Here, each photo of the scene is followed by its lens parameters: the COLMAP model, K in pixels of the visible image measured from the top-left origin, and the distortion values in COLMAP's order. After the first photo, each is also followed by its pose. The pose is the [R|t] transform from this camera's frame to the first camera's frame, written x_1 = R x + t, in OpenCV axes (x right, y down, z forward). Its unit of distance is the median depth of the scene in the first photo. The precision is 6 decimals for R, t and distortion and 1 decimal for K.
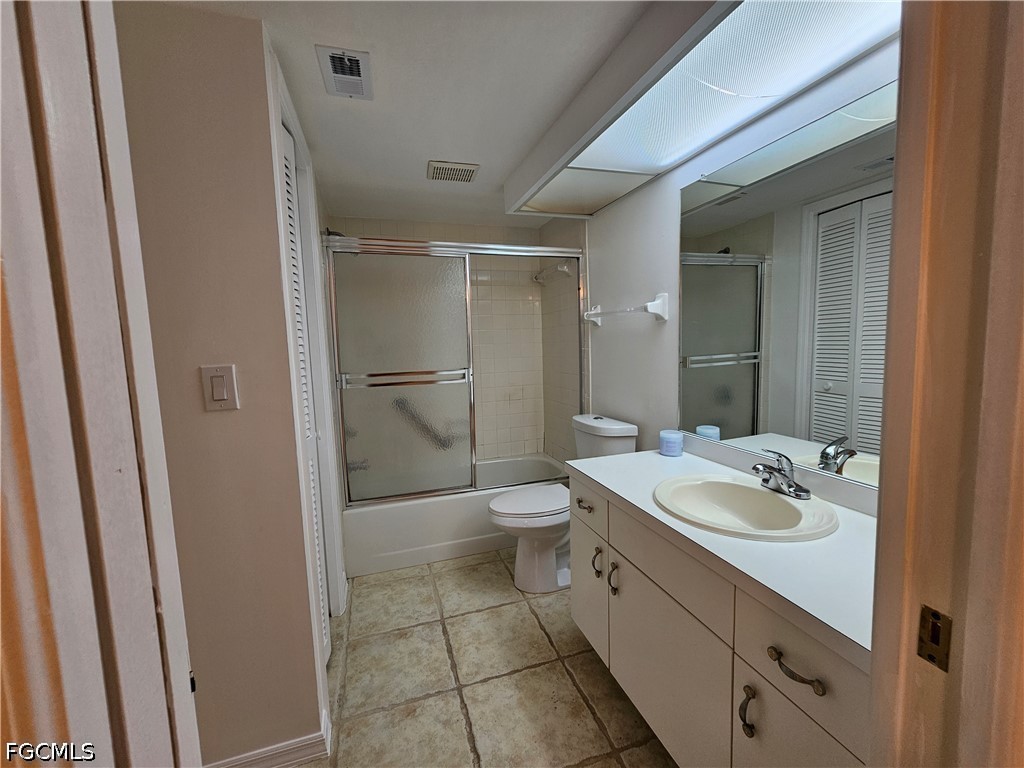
lens RADIAL K [[418.9, 0, 513.8], [0, 418.9, 385.0], [0, 0, 1]] dist [0.002789, -0.000376]
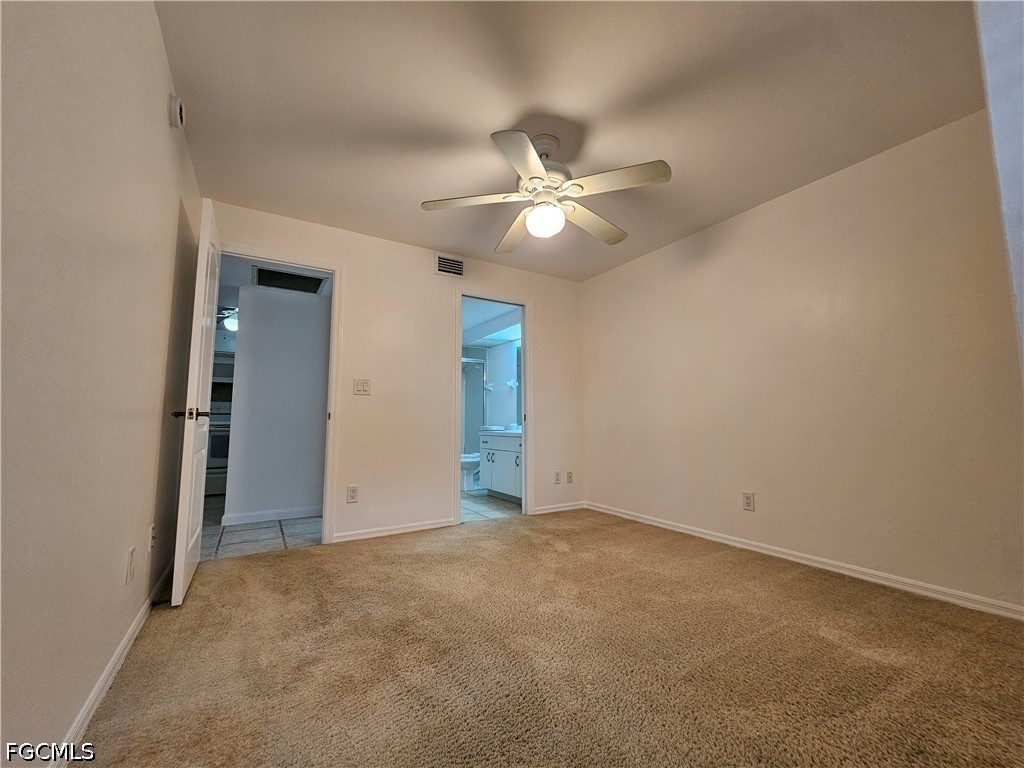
lens RADIAL K [[418.9, 0, 514.2], [0, 418.9, 381.4], [0, 0, 1]] dist [0.002789, -0.000376]
pose [[0.973797, 0.039134, 0.224028, -0.259299], [0.006314, 0.980051, -0.198646, 0.344618], [-0.227333, 0.194855, 0.954123, -1.629006]]
